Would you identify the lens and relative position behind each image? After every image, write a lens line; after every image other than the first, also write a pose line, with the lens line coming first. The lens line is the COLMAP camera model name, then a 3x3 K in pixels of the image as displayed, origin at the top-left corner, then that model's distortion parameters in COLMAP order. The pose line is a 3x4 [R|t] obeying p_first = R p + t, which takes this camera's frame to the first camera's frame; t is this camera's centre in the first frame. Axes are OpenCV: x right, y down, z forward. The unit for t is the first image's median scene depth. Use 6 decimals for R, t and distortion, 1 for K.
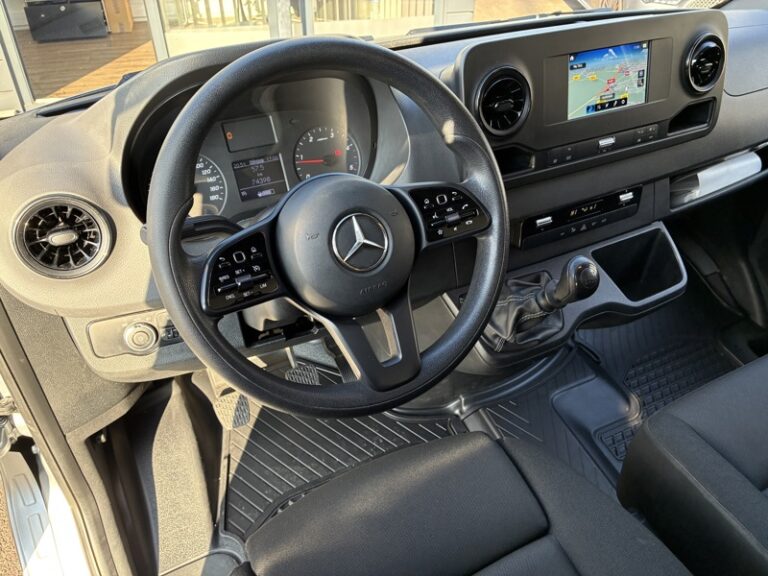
lens RADIAL K [[597.5, 0, 384.0], [0, 597.5, 288.0], [0, 0, 1]] dist [-0.003705, -0.001297]
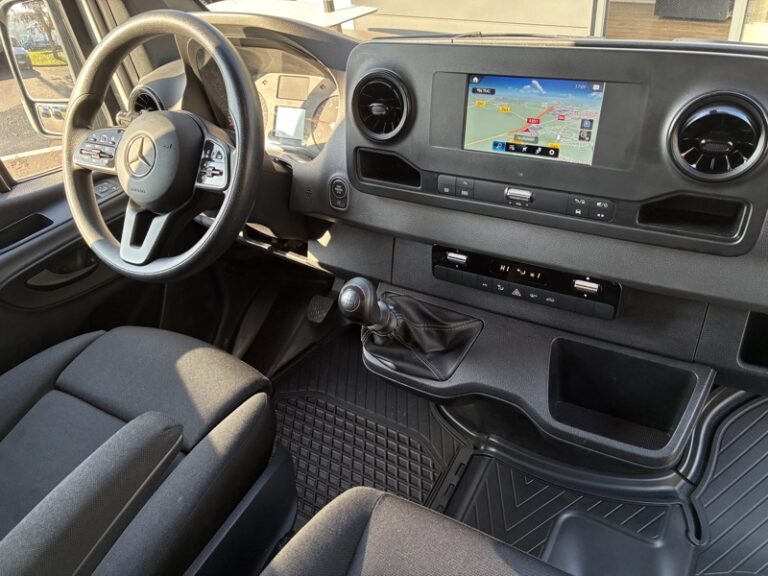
lens RADIAL K [[597.5, 0, 384.0], [0, 597.5, 288.0], [0, 0, 1]] dist [-0.003705, -0.001297]
pose [[0.516114, 0.445033, -0.731827, 0.966213], [-0.423561, 0.875247, 0.233536, -0.255180], [0.744461, 0.189442, 0.640226, 0.388333]]
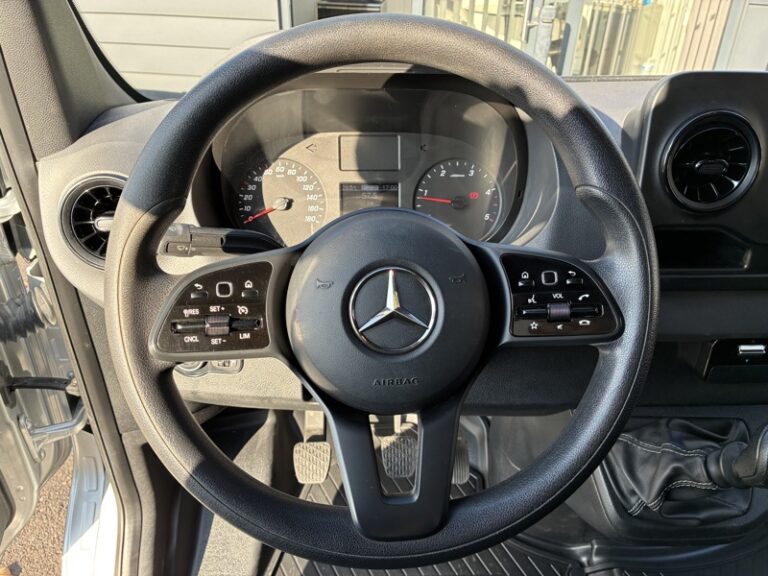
lens RADIAL K [[573.6, 0, 401.6], [0, 573.6, 284.1], [0, 0, 1]] dist [0.000706, -0.004004]
pose [[0.905879, 0.226941, -0.357604, 0.136844], [-0.259768, 0.964579, -0.045906, -0.055225], [0.334519, 0.134479, 0.932744, 0.281719]]
